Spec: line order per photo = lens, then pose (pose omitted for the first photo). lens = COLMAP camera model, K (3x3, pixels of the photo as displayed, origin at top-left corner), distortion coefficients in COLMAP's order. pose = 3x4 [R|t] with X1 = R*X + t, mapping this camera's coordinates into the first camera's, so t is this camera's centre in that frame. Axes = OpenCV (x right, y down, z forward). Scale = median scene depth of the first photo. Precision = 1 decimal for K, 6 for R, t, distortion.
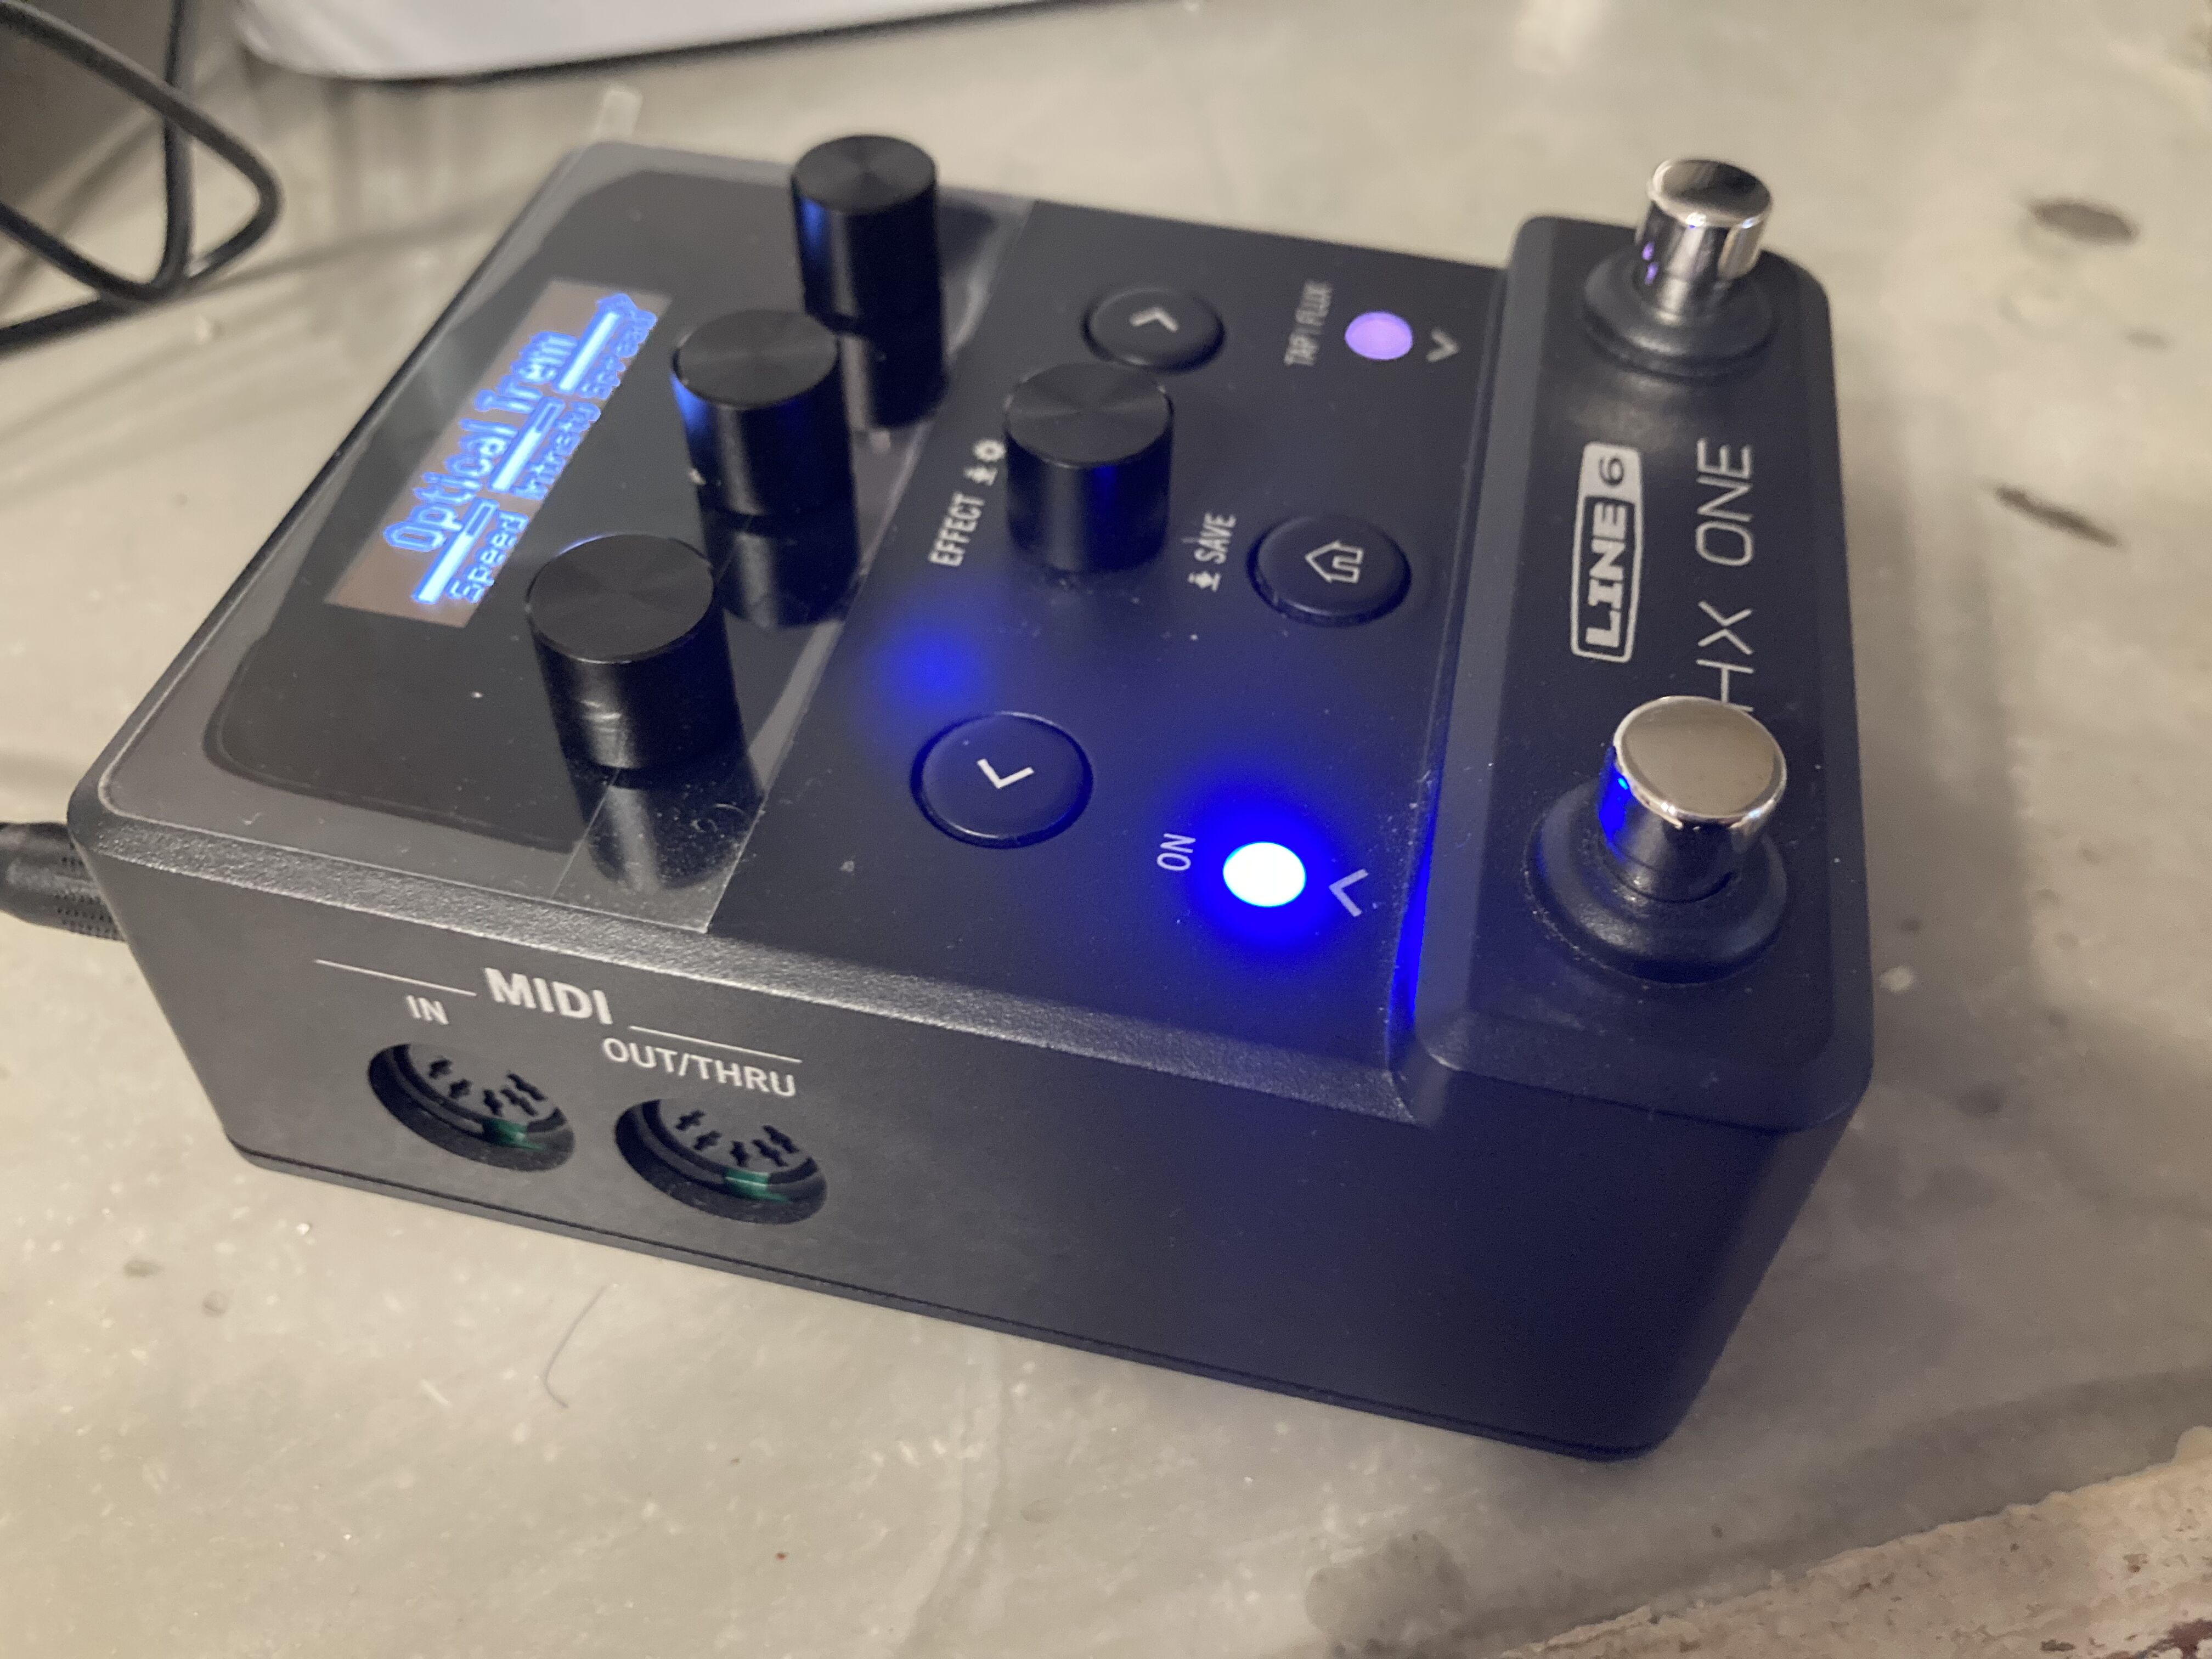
lens RADIAL K [[1969.9, 0, 1106.0], [0, 1969.9, 829.5], [0, 0, 1]] dist [0.086943, -0.489452]
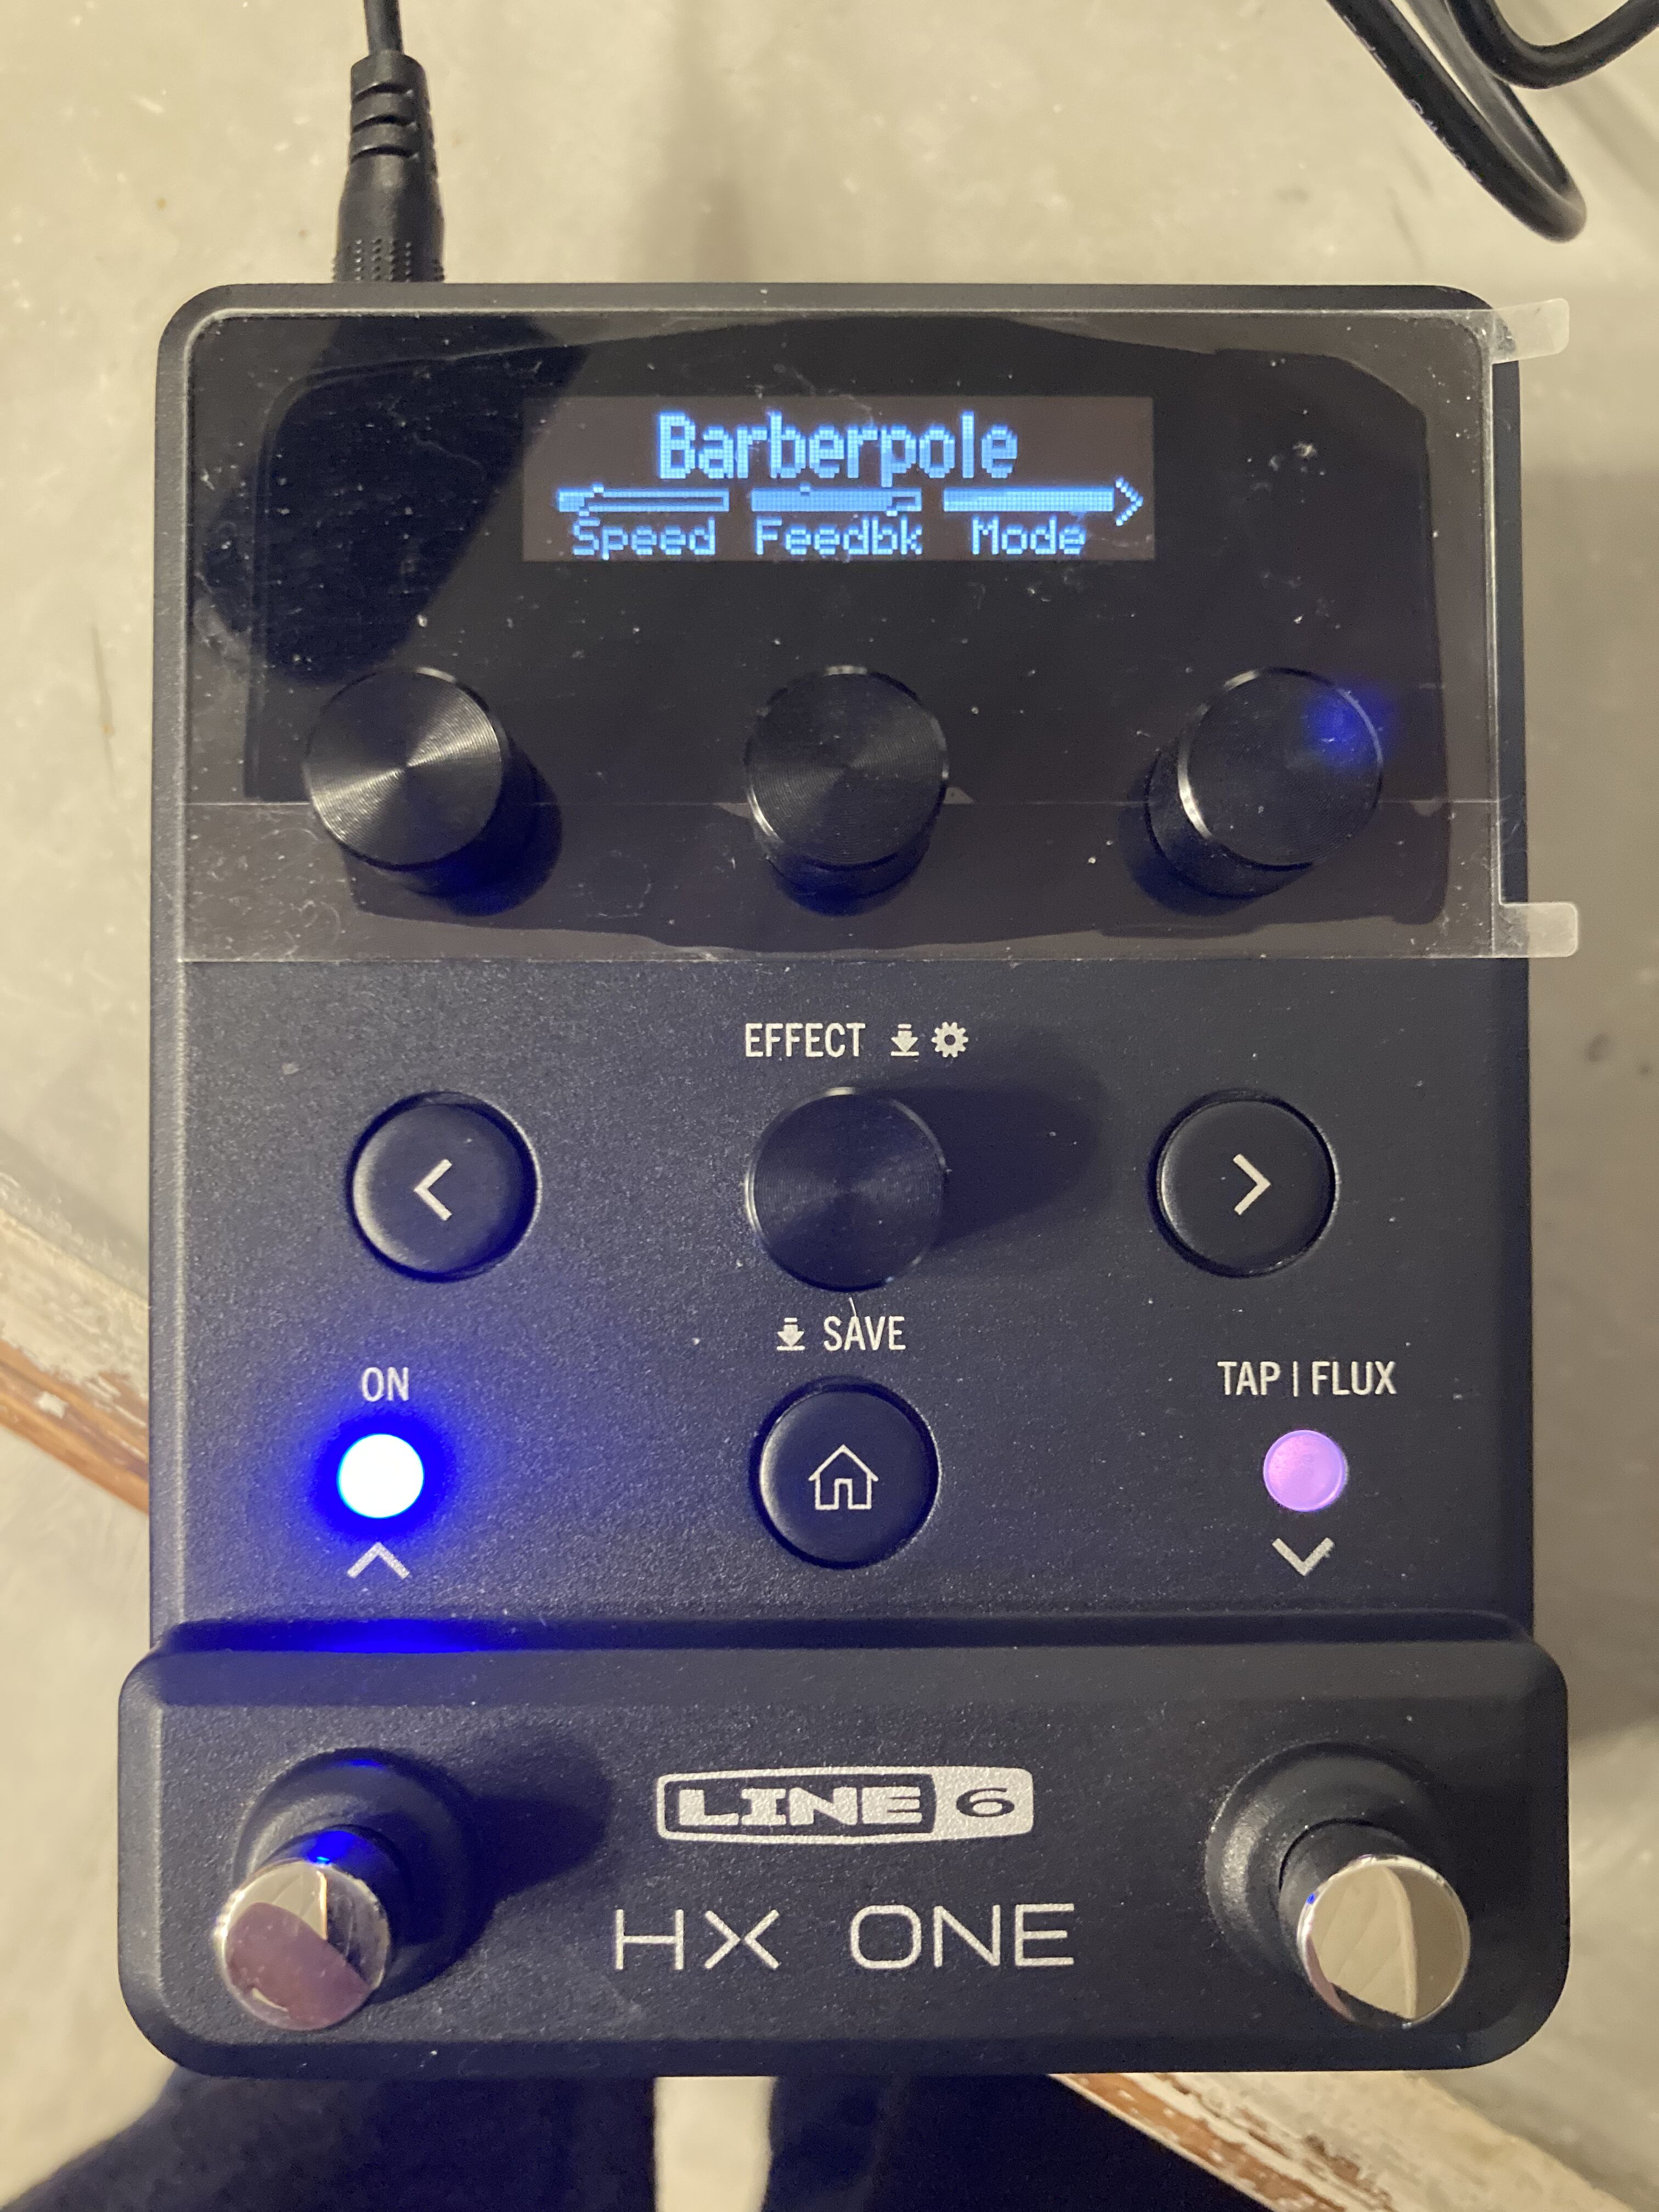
lens RADIAL K [[1969.9, 0, 829.5], [0, 1969.9, 1106.0], [0, 0, 1]] dist [0.086943, -0.489452]
pose [[0.218987, 0.974039, -0.057378, 0.004954], [-0.726220, 0.201981, 0.657121, -0.738567], [0.651651, -0.102232, 0.751598, 0.367215]]
